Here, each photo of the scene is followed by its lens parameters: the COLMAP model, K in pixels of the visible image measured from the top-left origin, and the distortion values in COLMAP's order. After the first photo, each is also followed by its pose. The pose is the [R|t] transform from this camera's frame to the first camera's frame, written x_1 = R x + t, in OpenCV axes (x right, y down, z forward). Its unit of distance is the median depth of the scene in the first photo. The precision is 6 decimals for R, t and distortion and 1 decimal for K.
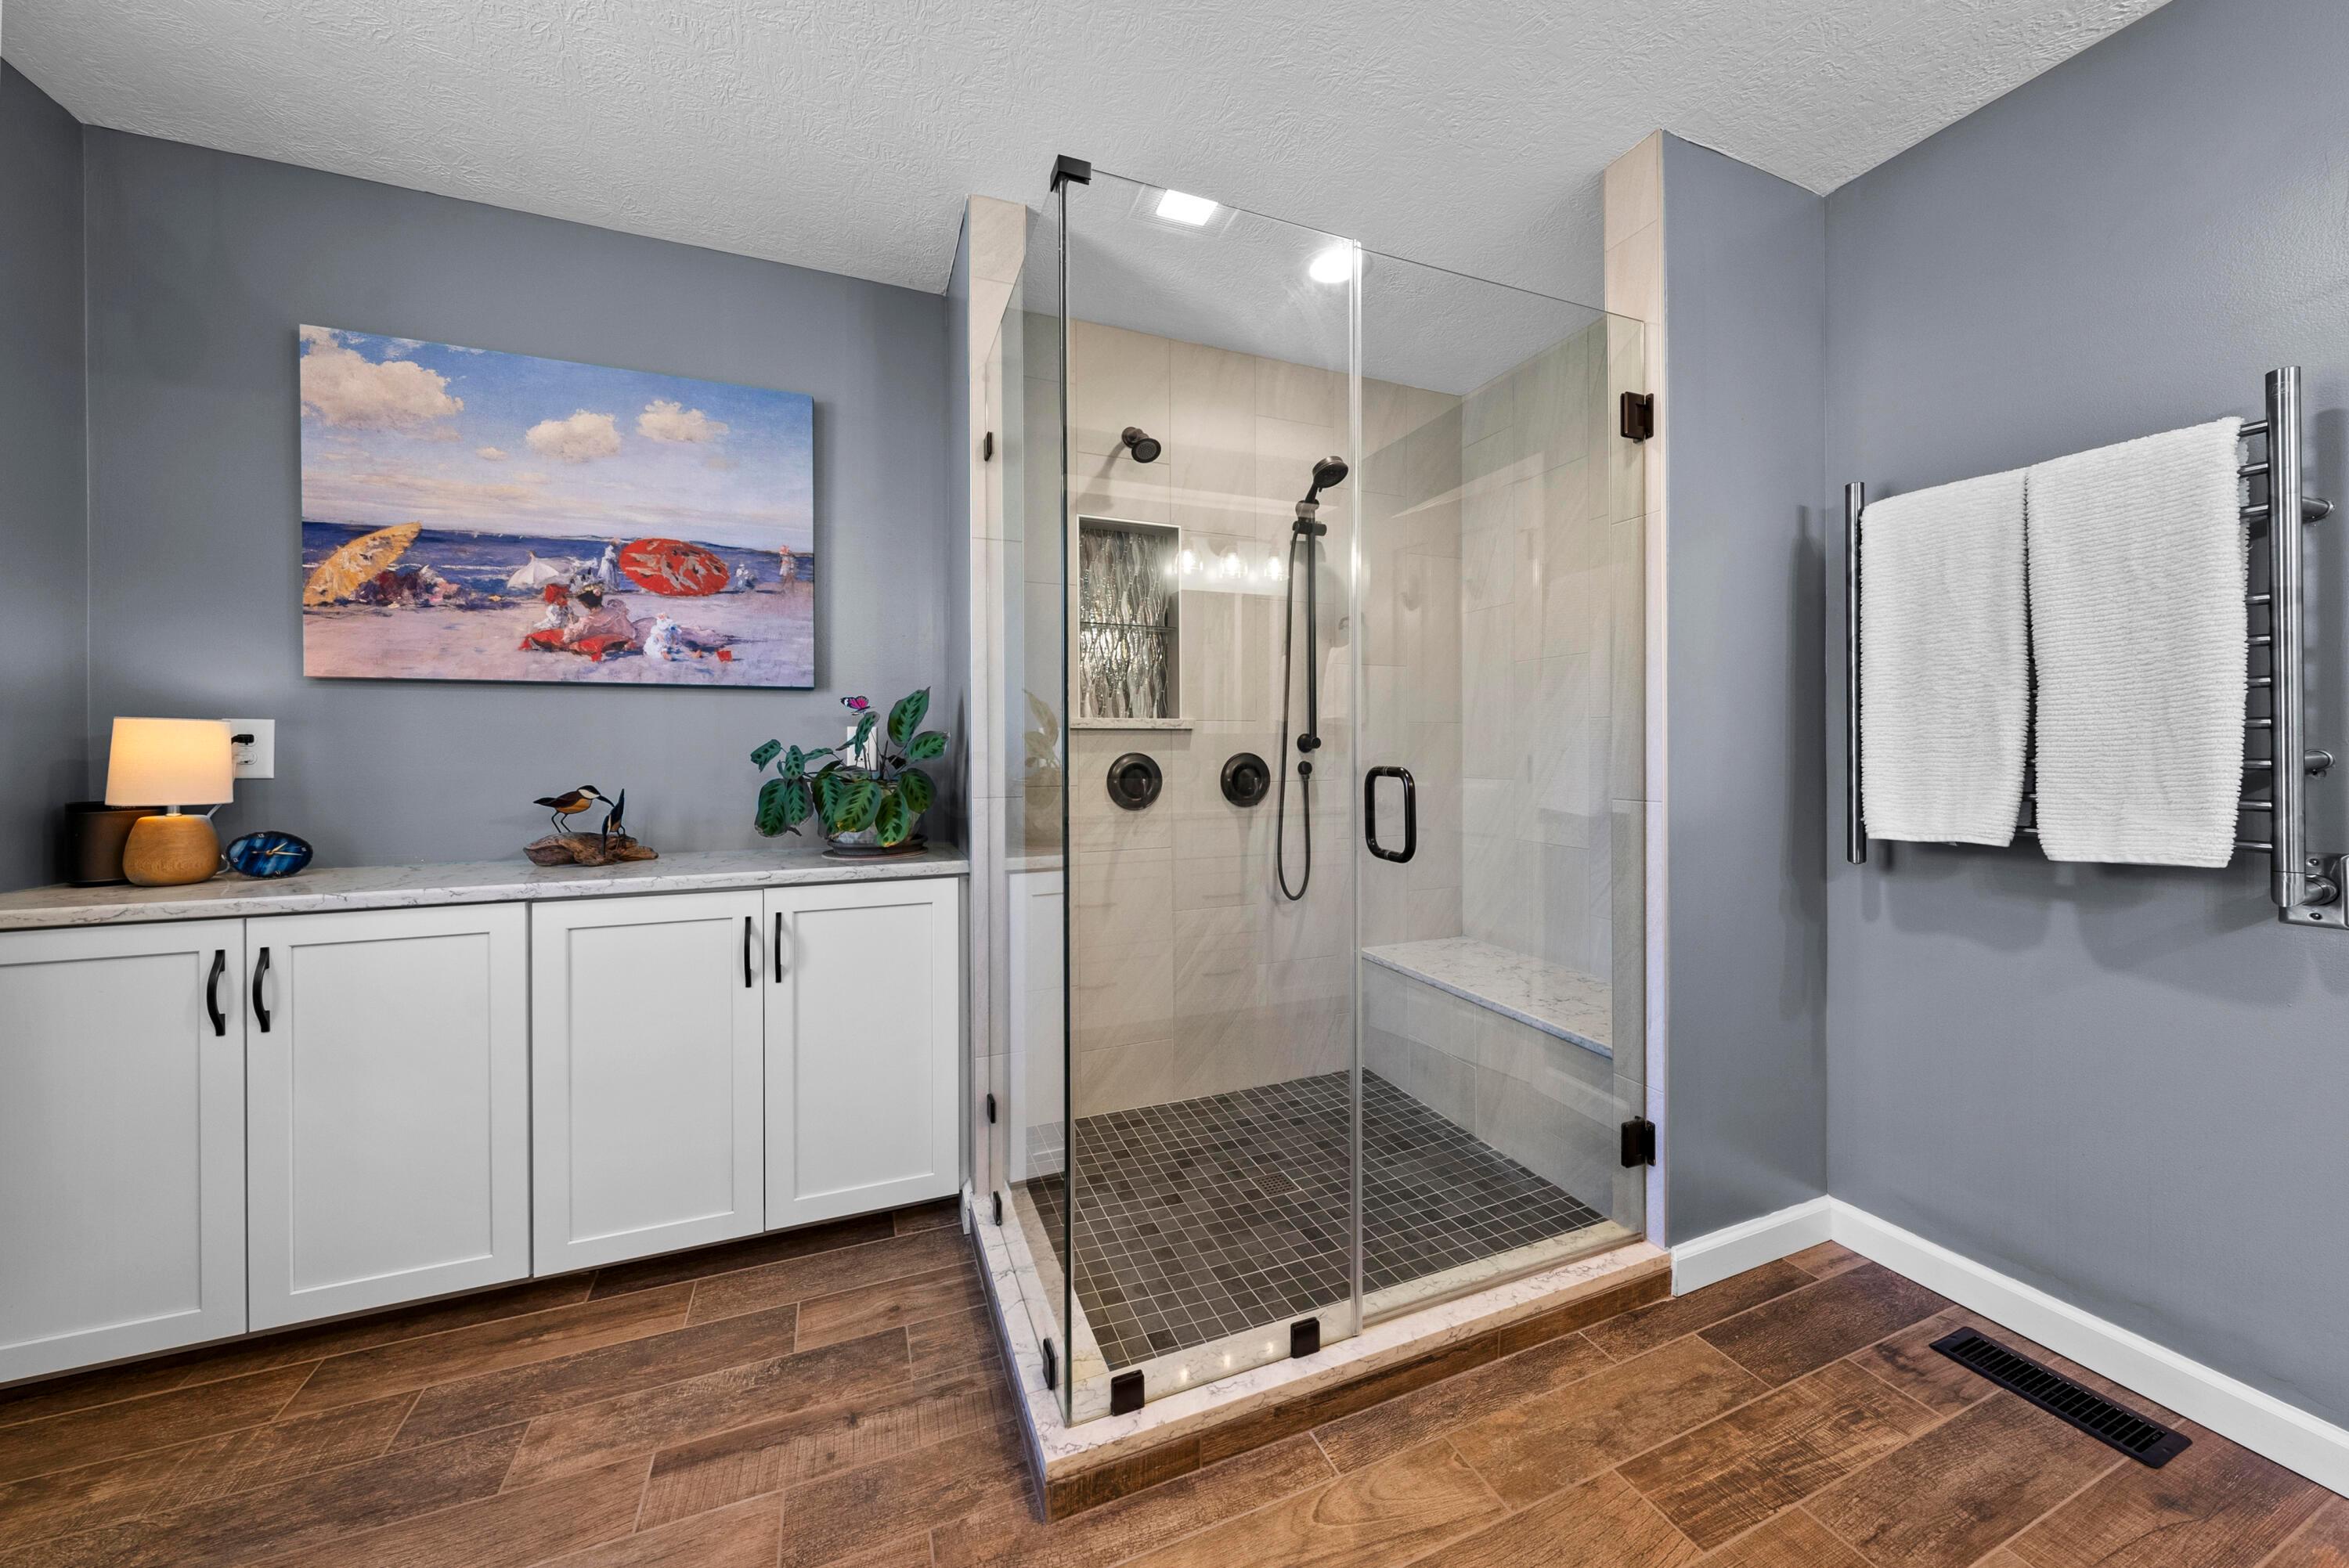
lens RADIAL K [[812.1, 0, 1175.2], [0, 812.1, 753.9], [0, 0, 1]] dist [-0.000724, -0.000093]
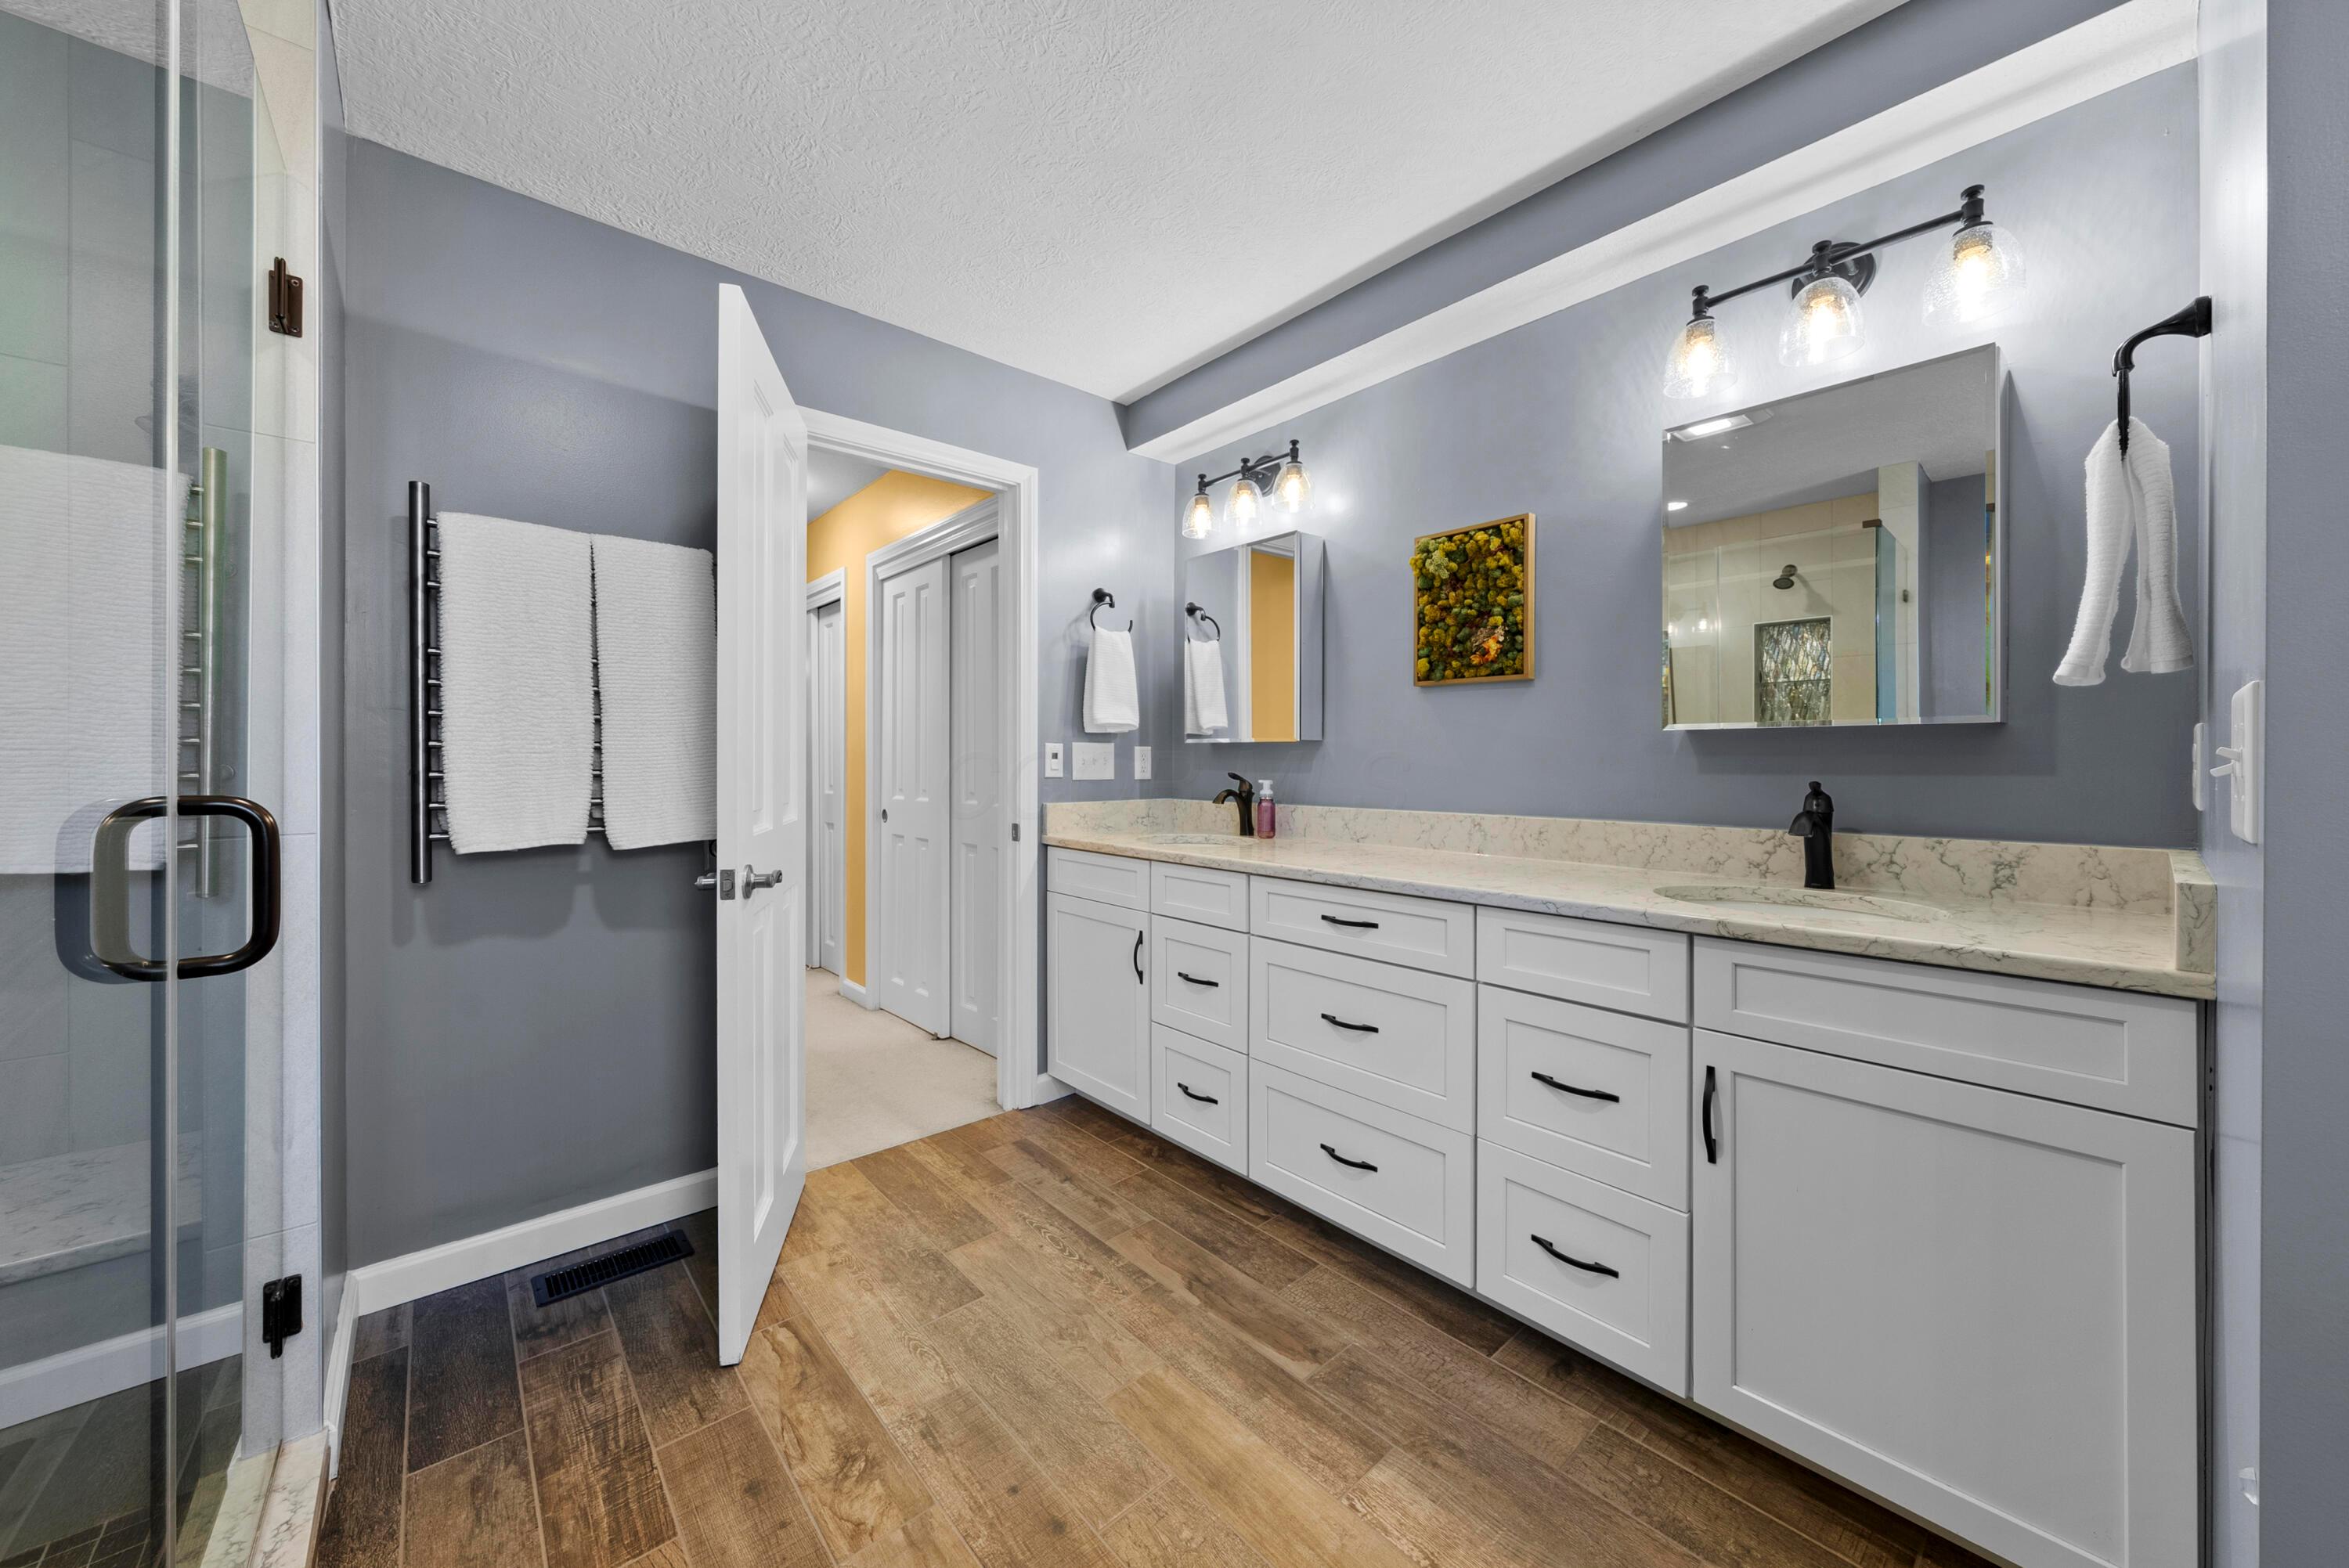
lens RADIAL K [[841.4, 0, 1175.8], [0, 841.4, 764.1], [0, 0, 1]] dist [-0.000957, -0.000214]
pose [[-0.330314, 0.001783, 0.943869, -0.475871], [0.003843, 0.999992, -0.000545, -0.000369], [-0.943863, 0.003447, -0.330318, 0.620311]]
